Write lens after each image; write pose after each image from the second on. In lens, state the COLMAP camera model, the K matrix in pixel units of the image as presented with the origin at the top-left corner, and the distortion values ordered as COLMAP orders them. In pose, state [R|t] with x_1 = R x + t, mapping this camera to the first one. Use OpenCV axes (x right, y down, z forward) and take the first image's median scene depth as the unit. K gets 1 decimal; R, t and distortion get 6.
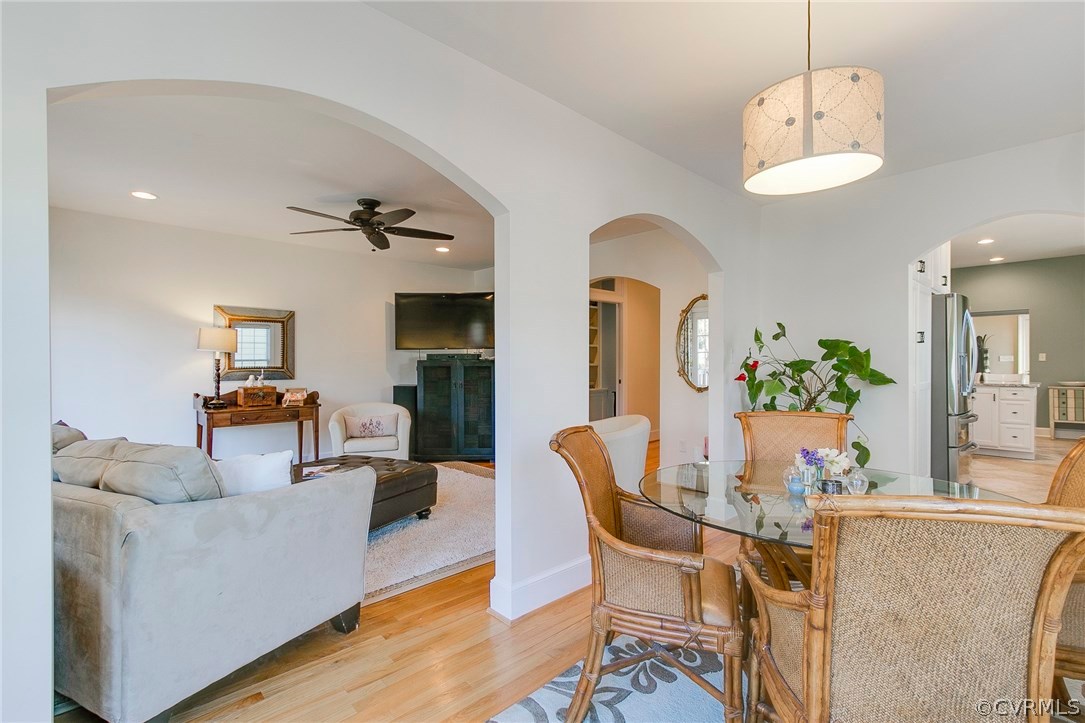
lens RADIAL K [[499.7, 0, 547.5], [0, 499.7, 365.1], [0, 0, 1]] dist [0.000336, 0.000763]
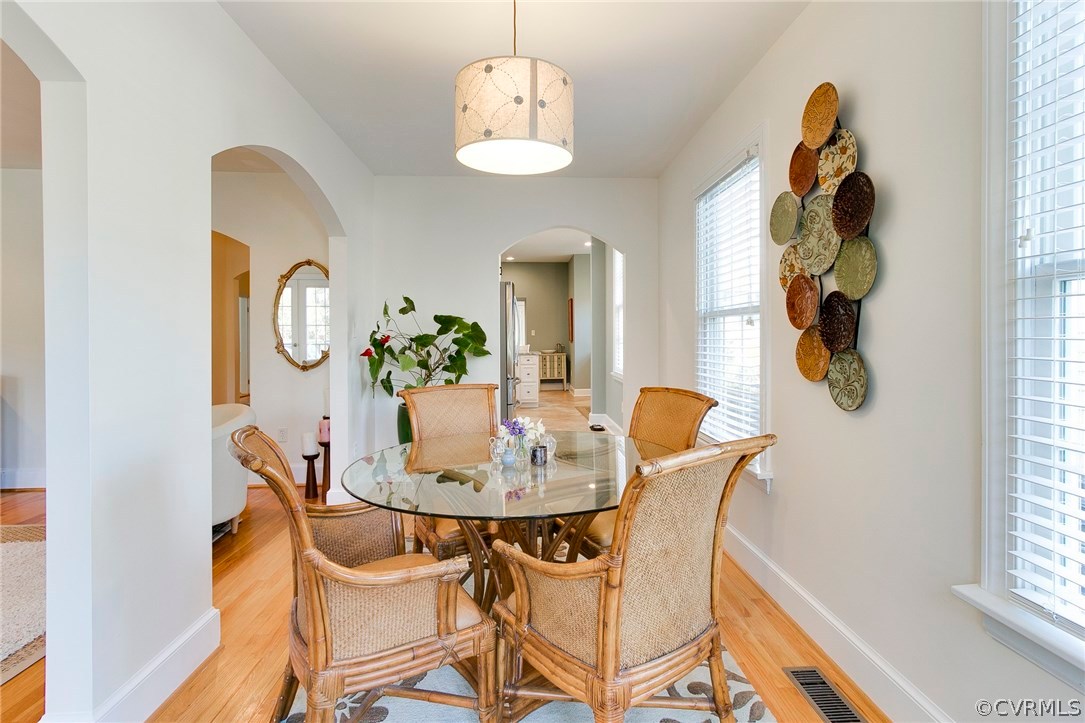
lens RADIAL K [[505.4, 0, 542.6], [0, 505.4, 340.0], [0, 0, 1]] dist [0.002202, 0.000878]
pose [[0.646934, -0.005218, 0.762528, -0.176584], [0.004611, 0.999985, 0.002930, -0.001248], [-0.762532, 0.001620, 0.646948, 0.195672]]
